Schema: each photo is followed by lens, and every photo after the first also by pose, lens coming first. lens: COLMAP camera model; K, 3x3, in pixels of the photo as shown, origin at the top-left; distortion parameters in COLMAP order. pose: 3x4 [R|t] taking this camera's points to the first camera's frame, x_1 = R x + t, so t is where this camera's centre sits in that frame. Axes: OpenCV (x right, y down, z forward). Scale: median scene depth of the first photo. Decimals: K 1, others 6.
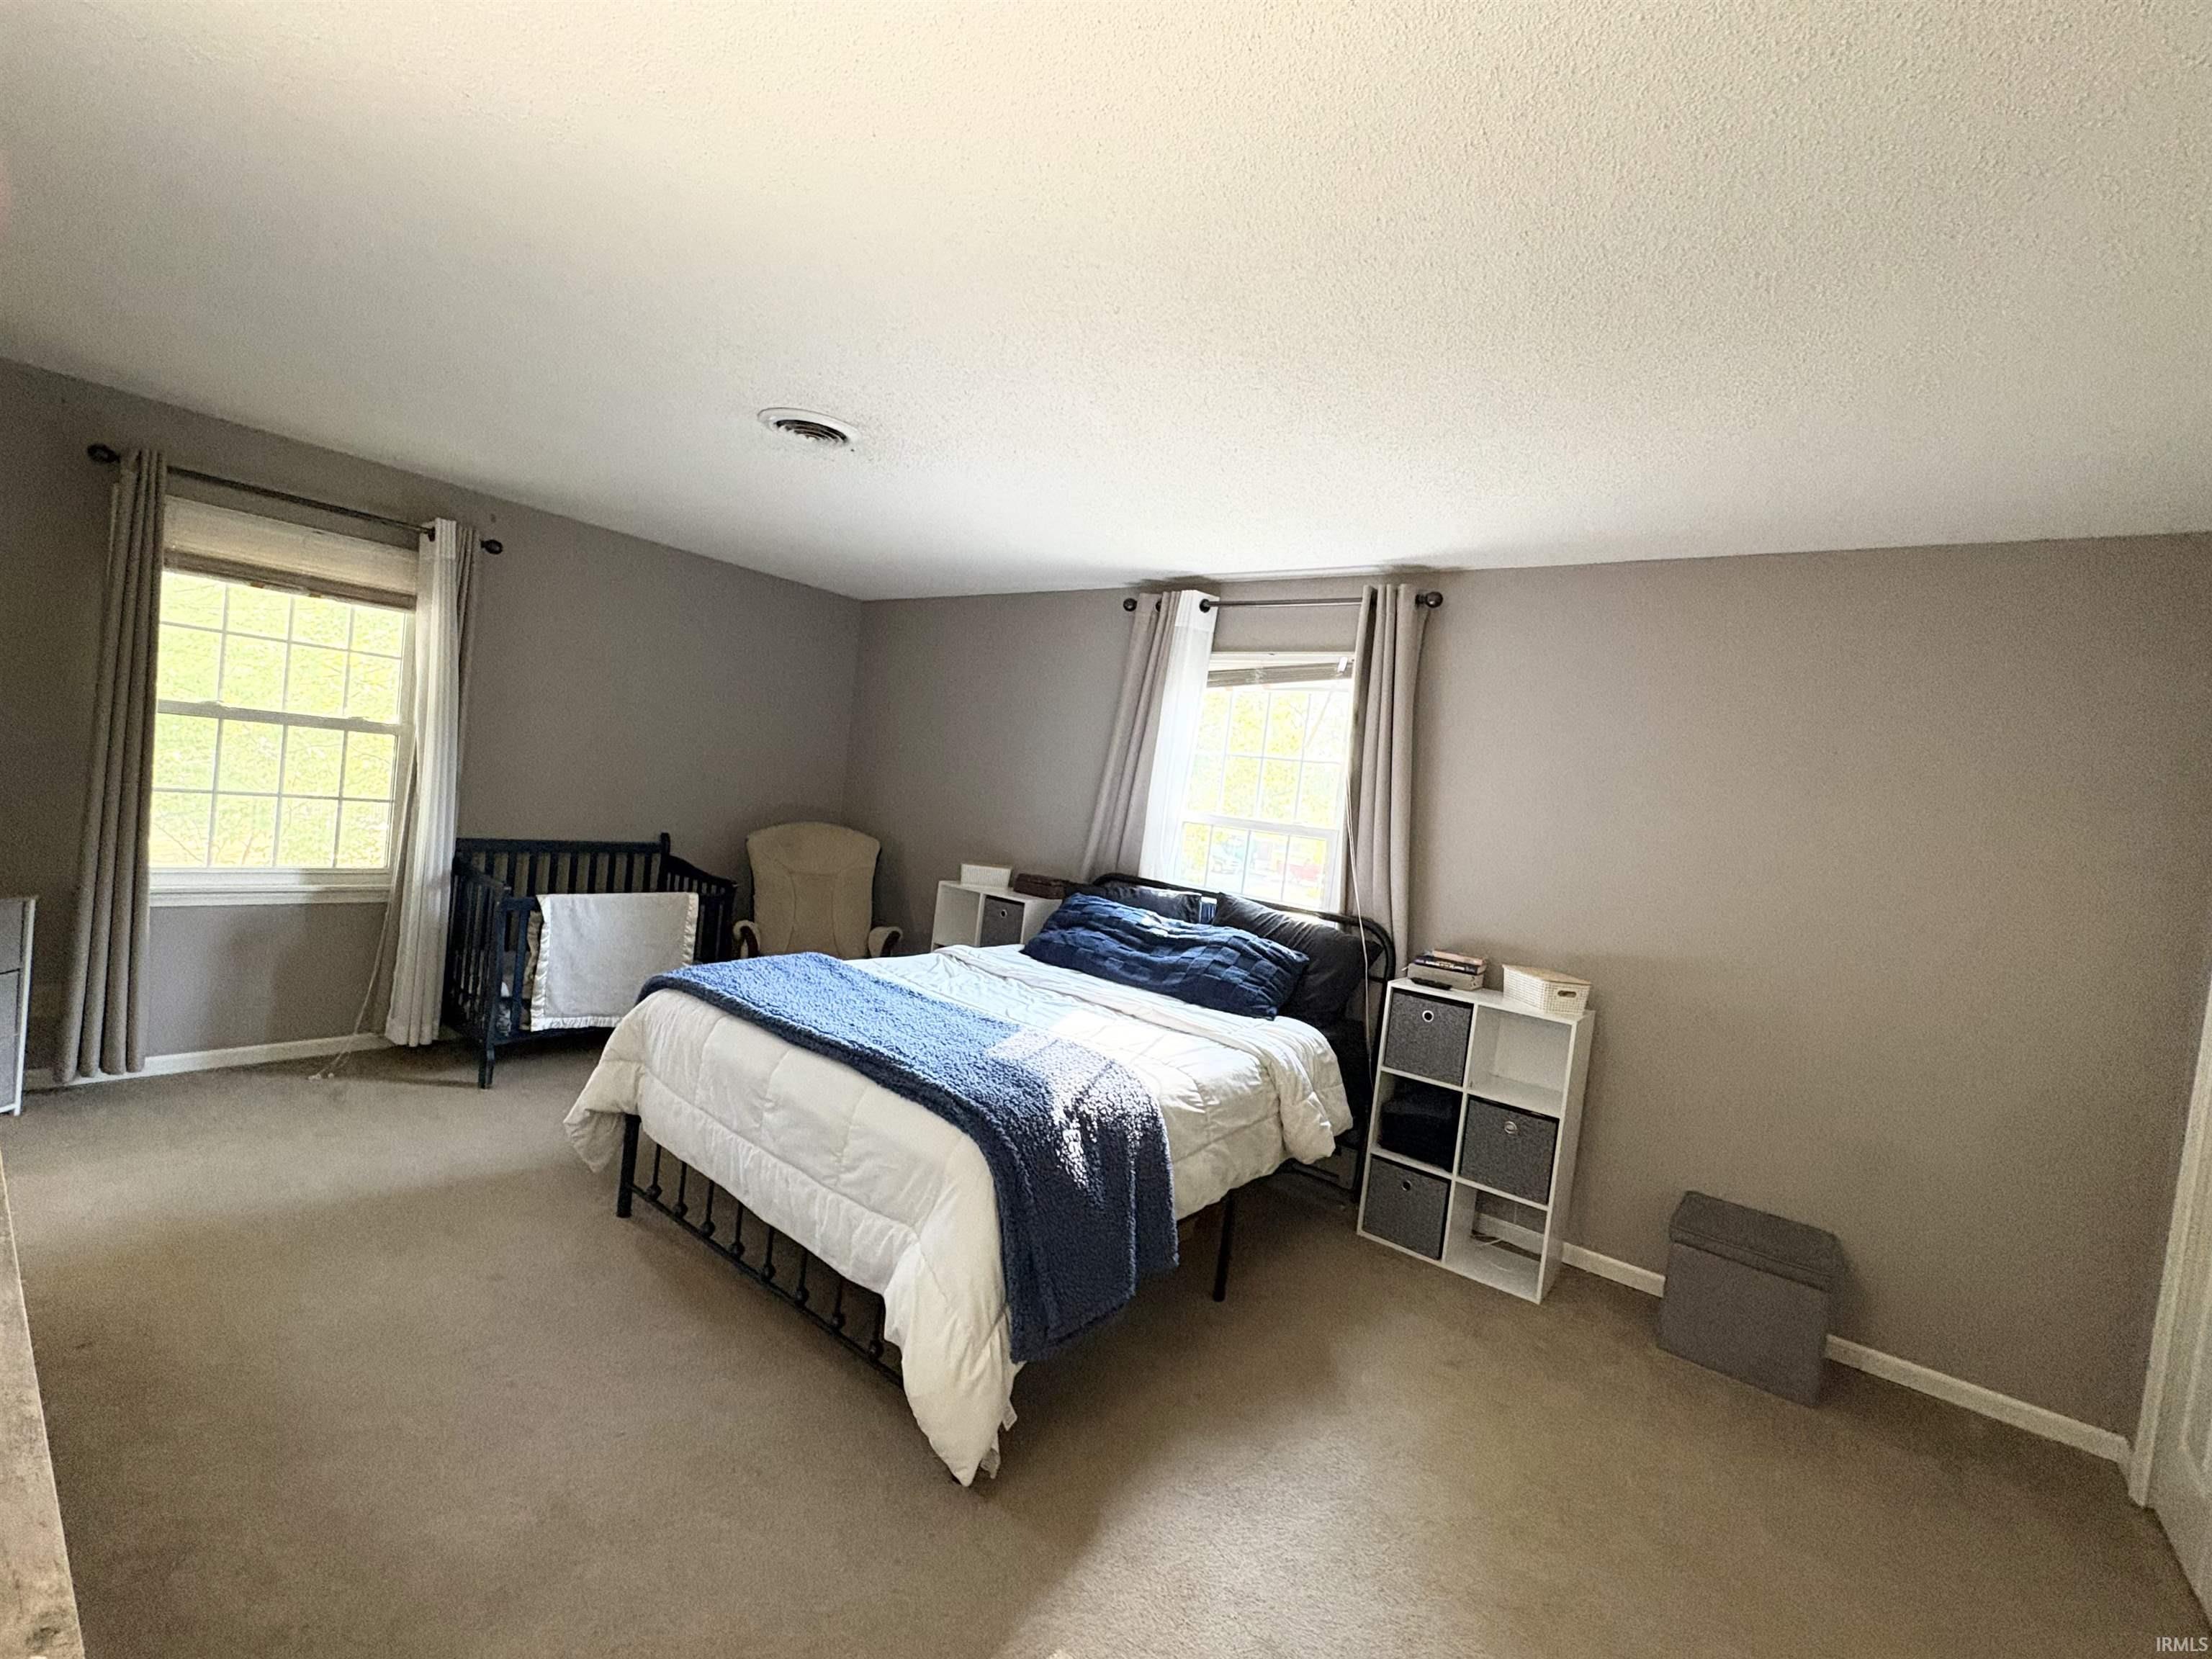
lens RADIAL K [[960.4, 0, 1103.5], [0, 960.4, 826.8], [0, 0, 1]] dist [-0.000549, -0.000005]
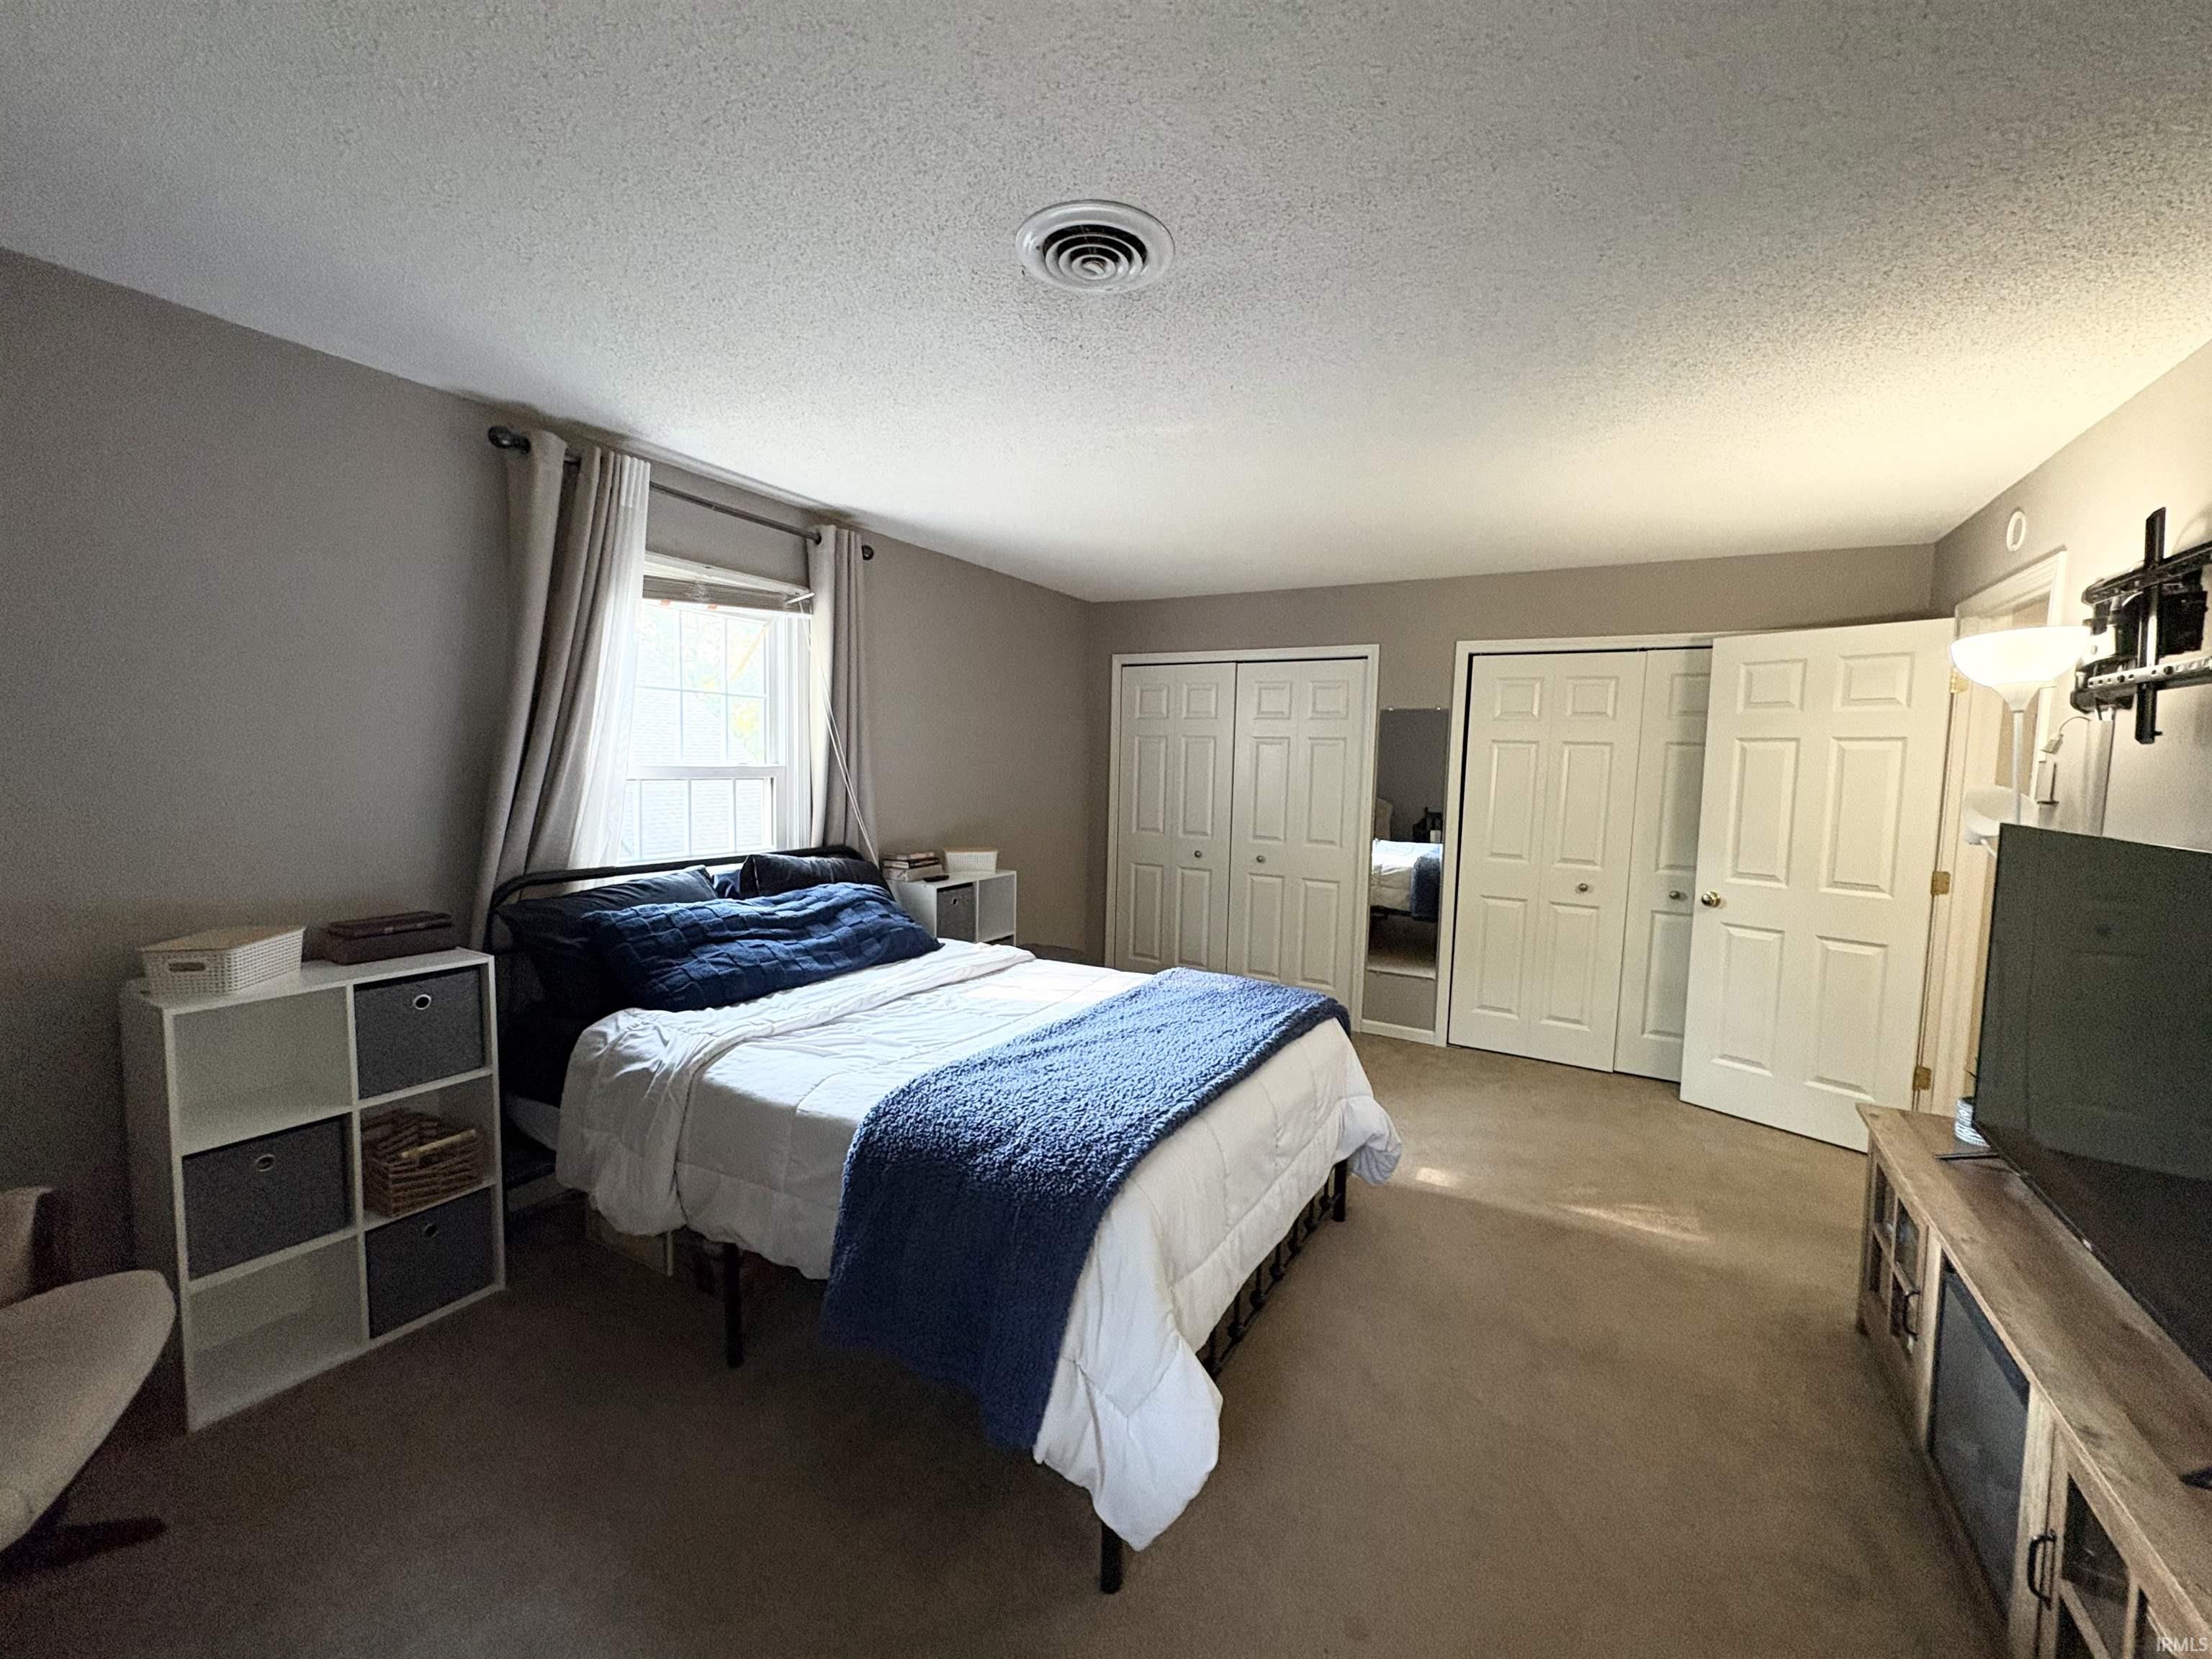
lens RADIAL K [[889.6, 0, 1103.4], [0, 889.6, 826.3], [0, 0, 1]] dist [-0.000678, -0.000018]
pose [[-0.134793, -0.191078, 0.972276, -0.668796], [-0.001889, 0.981278, 0.192585, -0.107742], [-0.990872, 0.024122, -0.132630, 0.760606]]
